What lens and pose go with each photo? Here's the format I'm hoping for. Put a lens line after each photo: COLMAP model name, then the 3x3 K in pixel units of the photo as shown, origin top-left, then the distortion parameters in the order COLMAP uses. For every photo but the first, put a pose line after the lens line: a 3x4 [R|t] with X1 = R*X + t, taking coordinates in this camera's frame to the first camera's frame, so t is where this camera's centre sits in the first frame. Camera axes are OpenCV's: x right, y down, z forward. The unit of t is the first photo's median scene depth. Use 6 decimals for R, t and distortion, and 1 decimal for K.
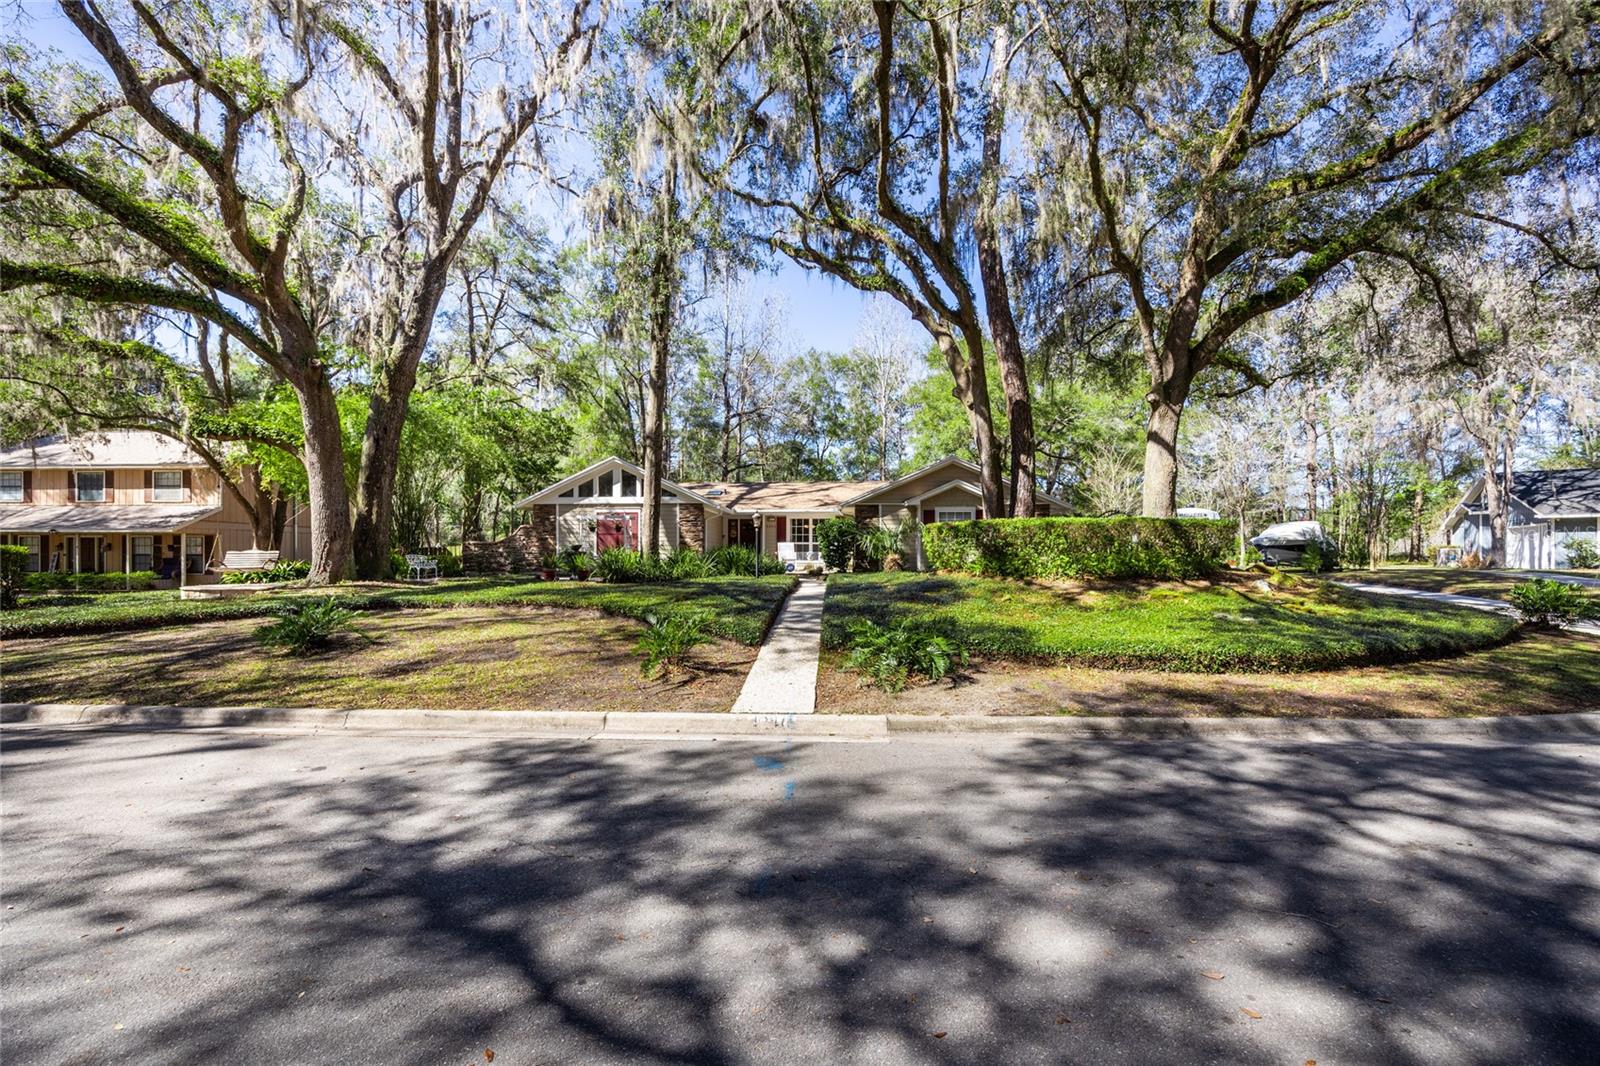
lens RADIAL K [[634.6, 0, 800.0], [0, 634.6, 533.0], [0, 0, 1]] dist [0.000950, 0.000074]
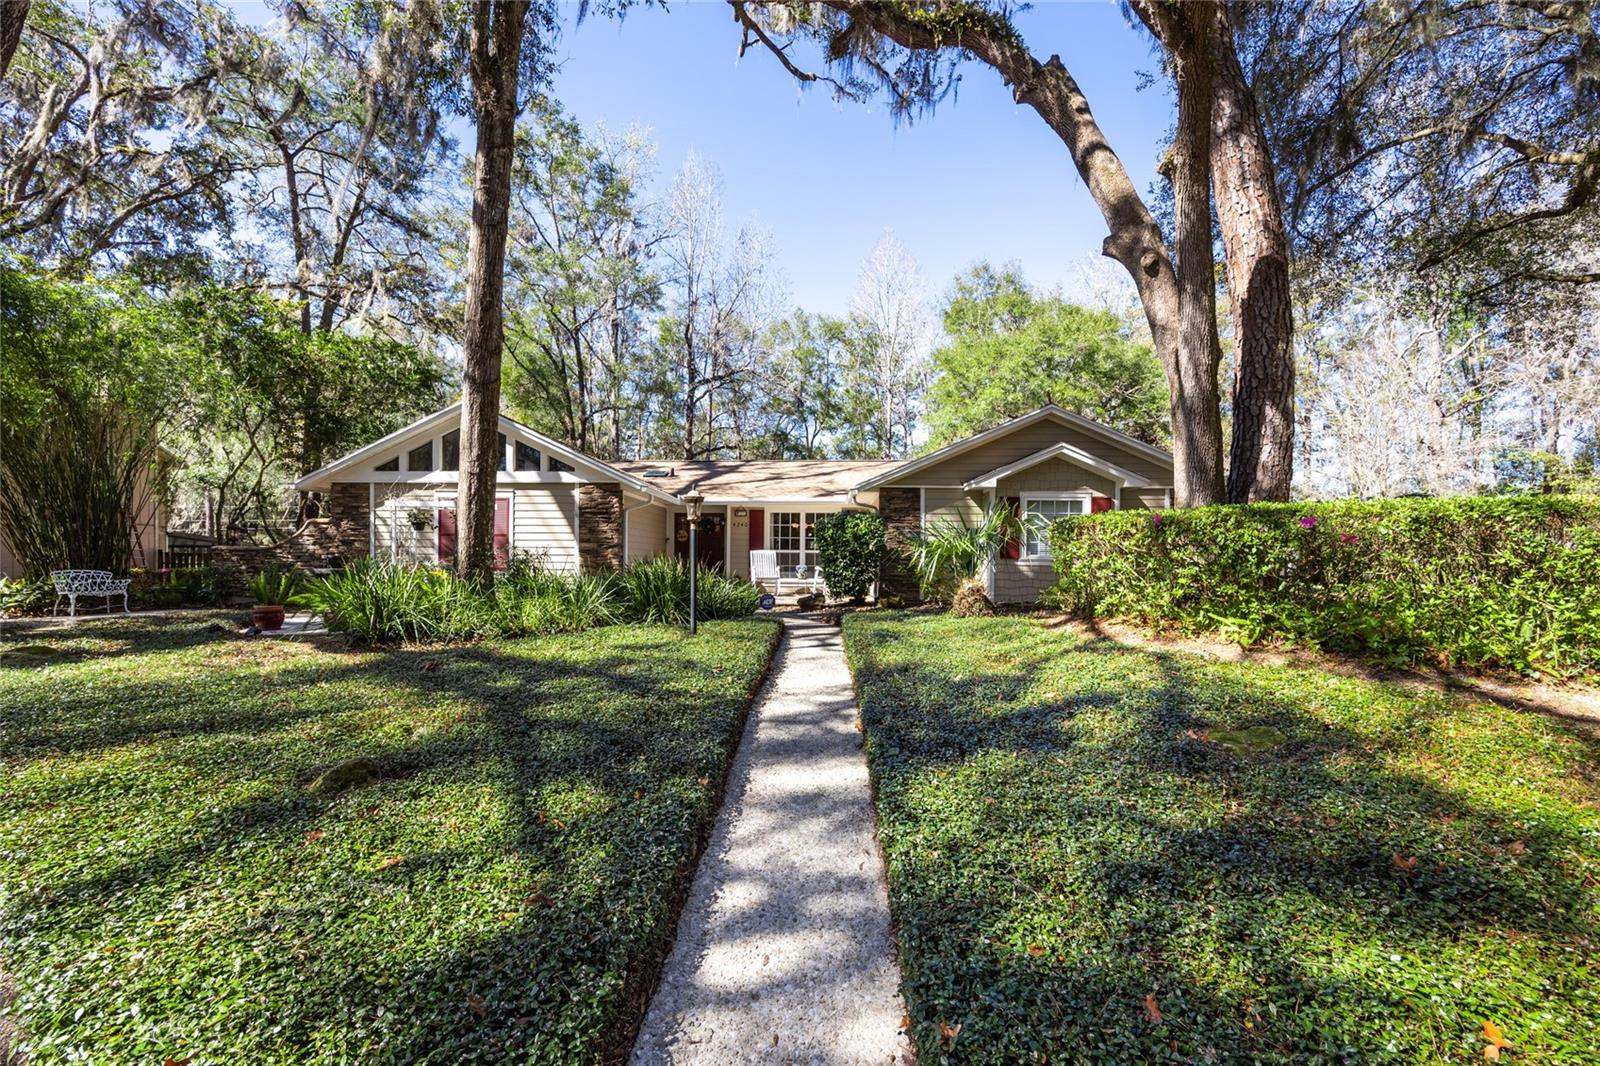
lens RADIAL K [[671.5, 0, 800.0], [0, 671.5, 533.0], [0, 0, 1]] dist [-0.001729, -0.000072]
pose [[0.999682, 0.005640, 0.024588, -0.002145], [-0.005503, 0.999969, -0.005626, 0.001252], [-0.024619, 0.005488, 0.999682, 0.321405]]
